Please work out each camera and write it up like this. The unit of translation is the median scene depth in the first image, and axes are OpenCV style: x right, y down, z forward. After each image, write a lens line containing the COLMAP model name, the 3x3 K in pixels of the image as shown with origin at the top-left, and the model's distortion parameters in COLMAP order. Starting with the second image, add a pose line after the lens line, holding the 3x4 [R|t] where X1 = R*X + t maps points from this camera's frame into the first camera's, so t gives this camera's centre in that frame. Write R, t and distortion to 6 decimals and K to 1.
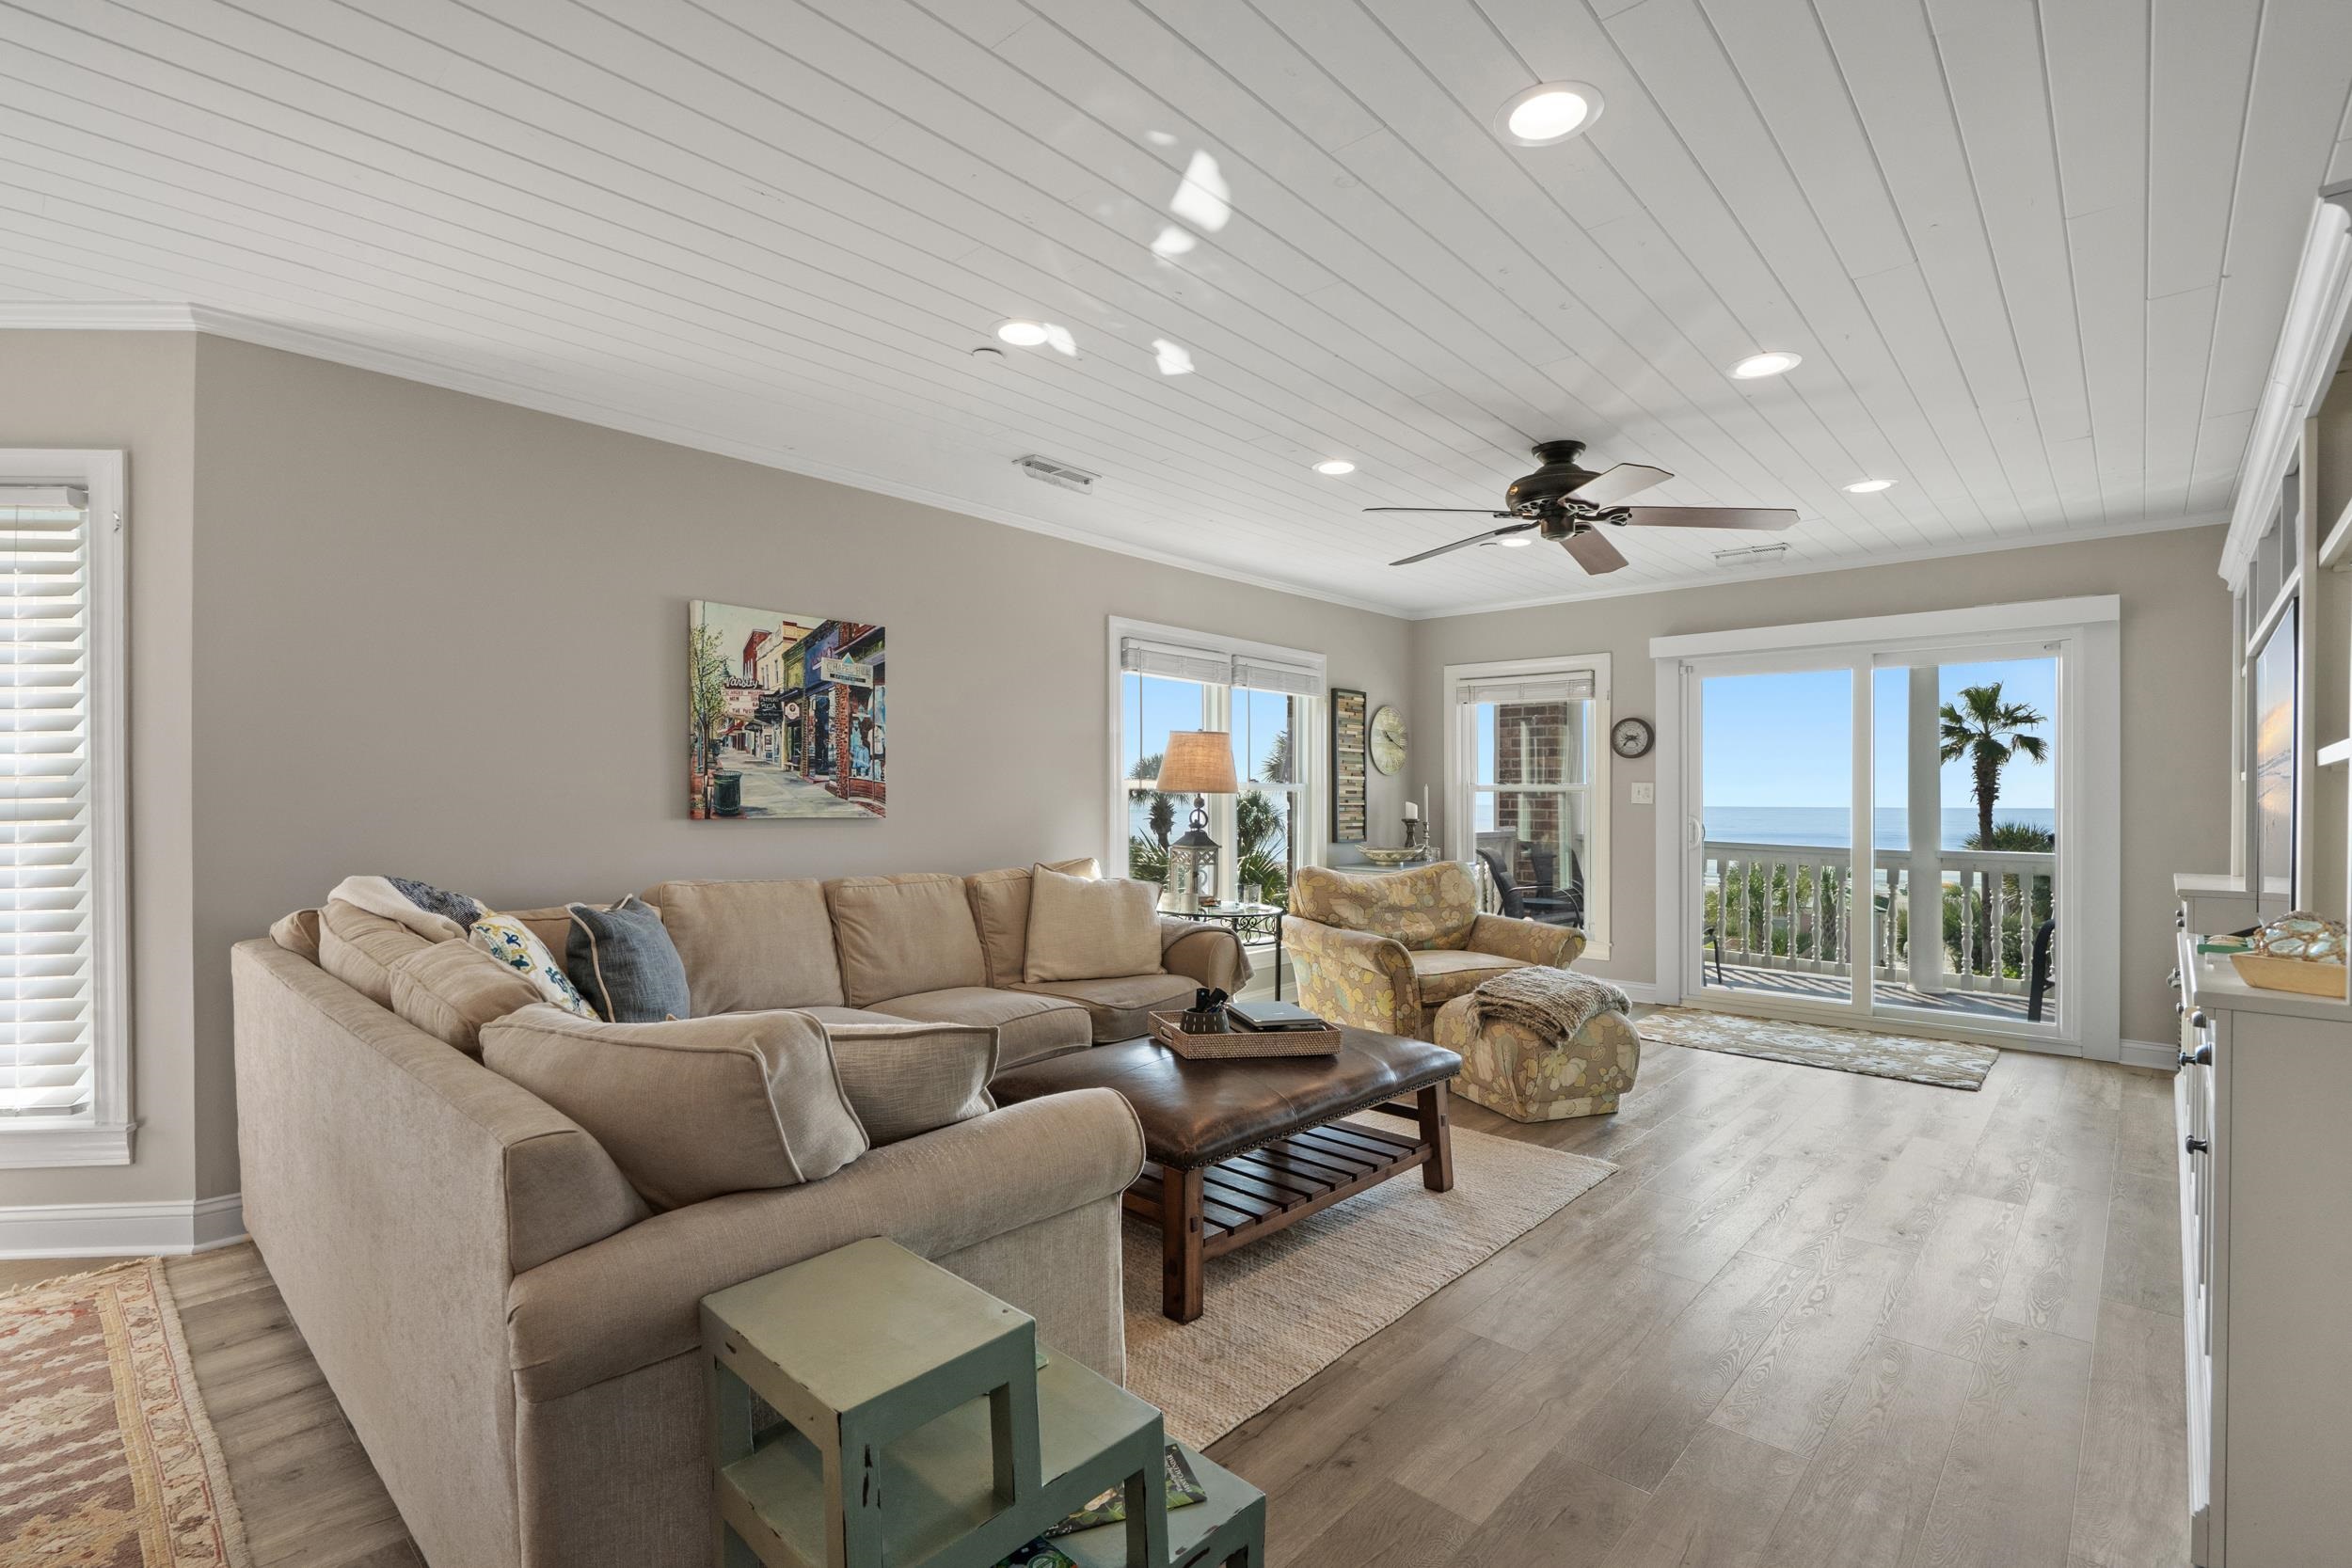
lens RADIAL K [[1076.4, 0, 1167.9], [0, 1076.4, 817.8], [0, 0, 1]] dist [-0.007616, 0.002302]
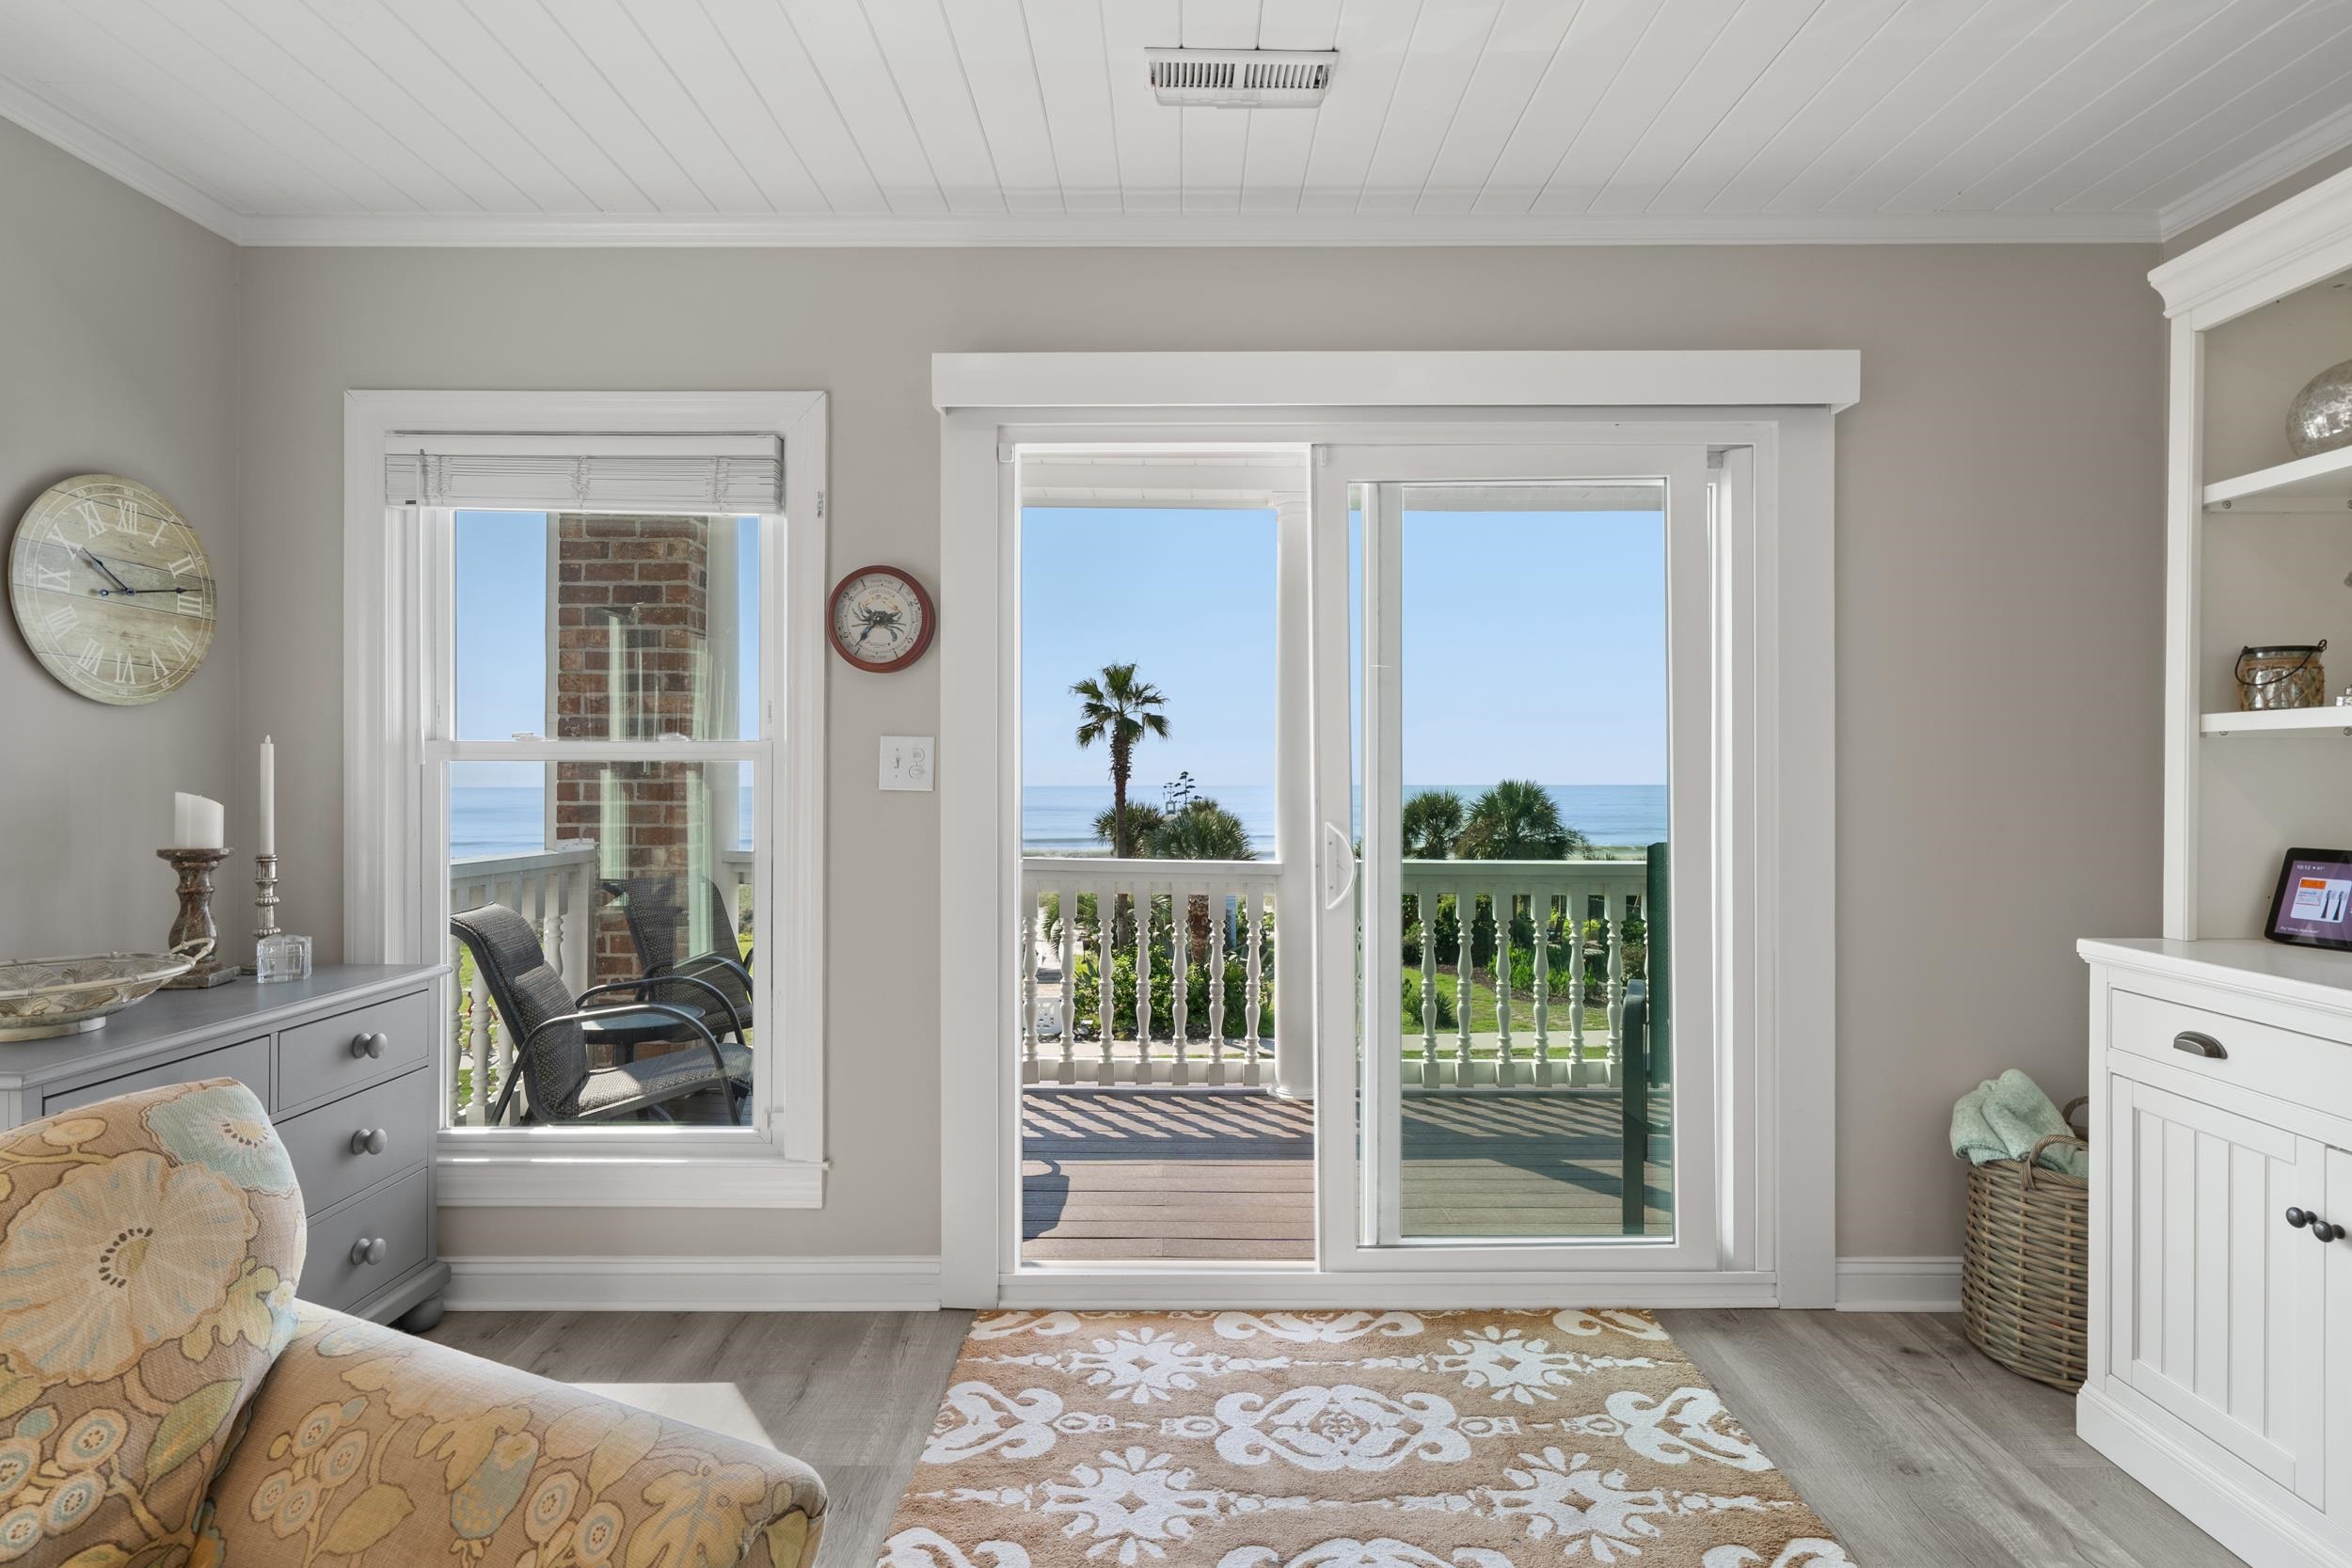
lens RADIAL K [[1193.2, 0, 1191.1], [0, 1193.2, 774.0], [0, 0, 1]] dist [-0.008064, 0.001921]
pose [[0.734289, 0.000343, 0.678837, 0.340406], [0.013352, 0.999799, -0.014948, -0.017678], [-0.678706, 0.020040, 0.734137, 0.931807]]
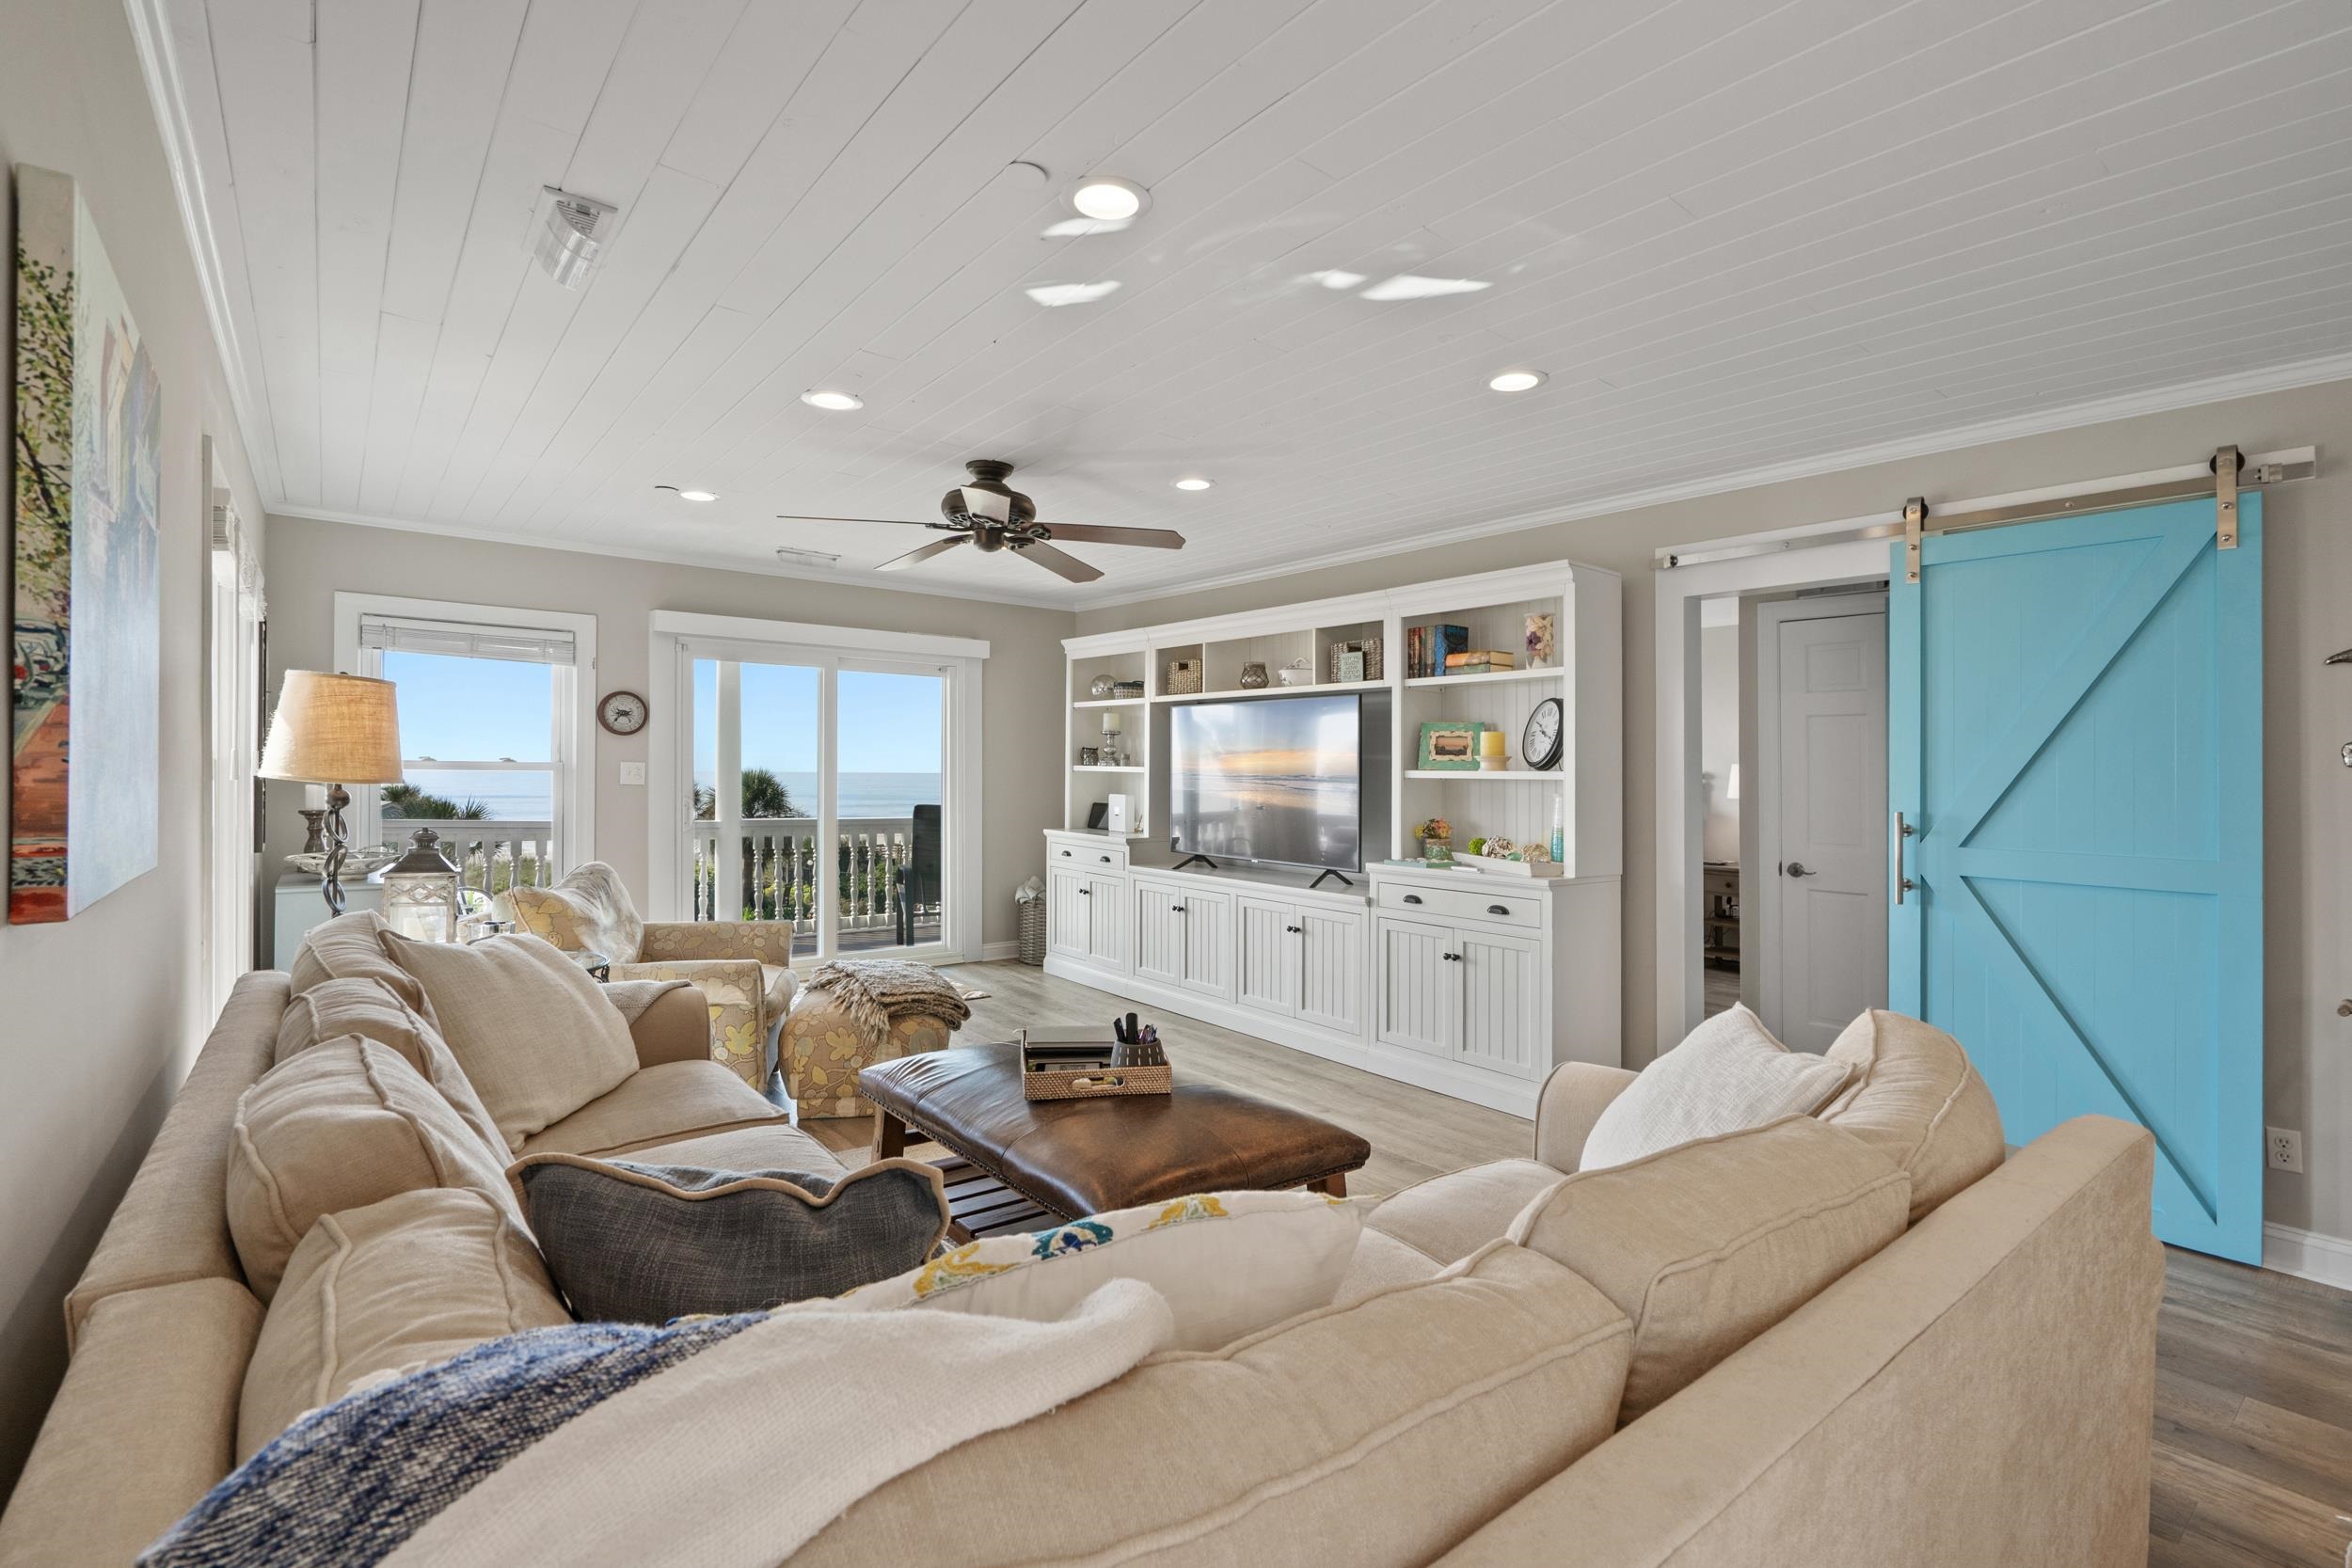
lens RADIAL K [[1076.4, 0, 1190.6], [0, 1076.4, 781.1], [0, 0, 1]] dist [-0.007616, 0.002302]
pose [[0.150389, -0.011298, 0.988562, -0.611033], [0.005049, 0.999930, 0.010660, -0.036230], [-0.988614, 0.003388, 0.150435, 0.581636]]
